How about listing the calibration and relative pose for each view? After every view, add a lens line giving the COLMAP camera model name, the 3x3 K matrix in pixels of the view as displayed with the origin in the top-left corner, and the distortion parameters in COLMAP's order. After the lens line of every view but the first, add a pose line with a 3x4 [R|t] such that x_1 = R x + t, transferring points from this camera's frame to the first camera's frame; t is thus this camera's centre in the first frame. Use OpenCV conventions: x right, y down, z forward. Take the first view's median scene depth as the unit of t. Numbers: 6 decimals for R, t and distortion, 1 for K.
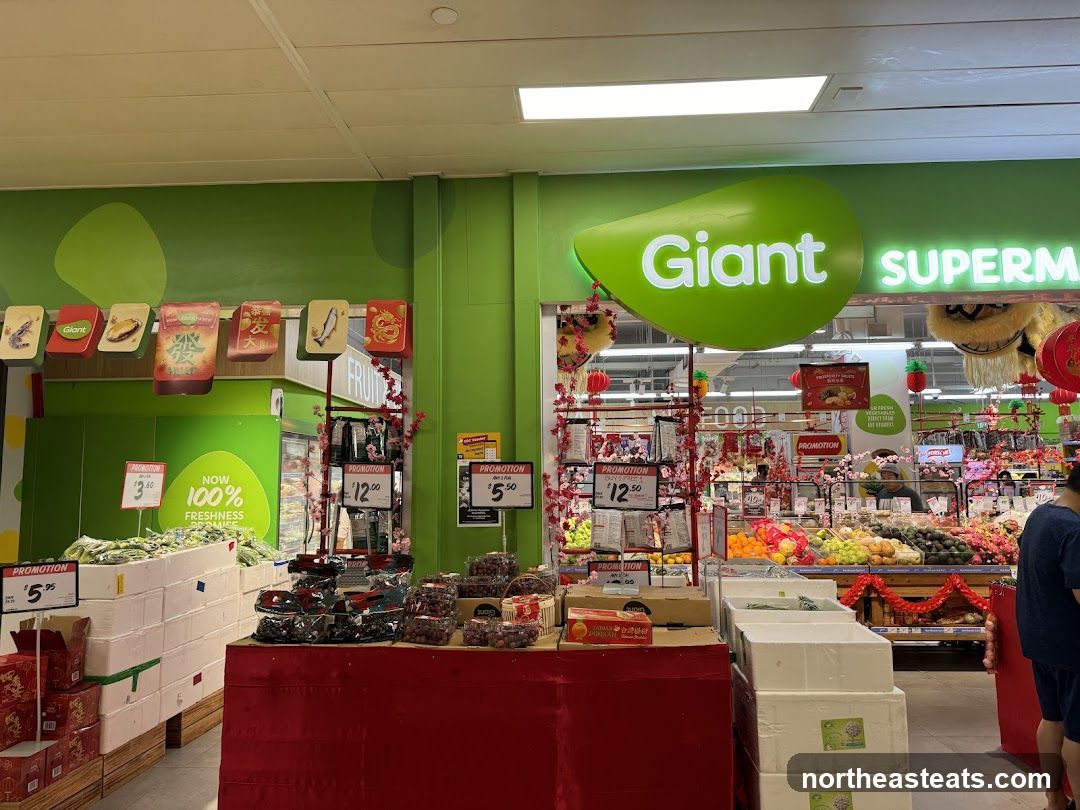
lens RADIAL K [[755.4, 0, 536.4], [0, 755.4, 402.2], [0, 0, 1]] dist [0.001531, -0.009592]
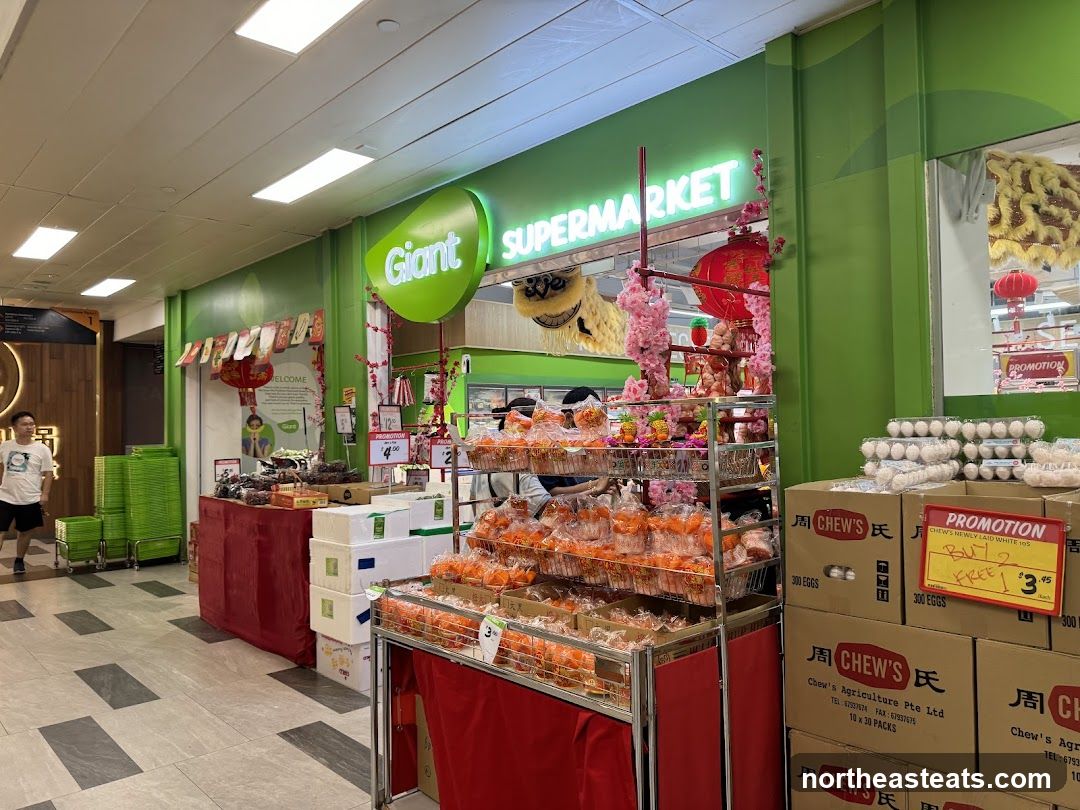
lens RADIAL K [[755.4, 0, 548.0], [0, 755.4, 405.2], [0, 0, 1]] dist [0.001531, -0.009592]
pose [[0.738937, -0.023596, -0.673361, 1.360052], [0.084441, 0.994750, 0.057806, 0.018538], [0.668462, -0.099575, 0.737050, 0.103438]]
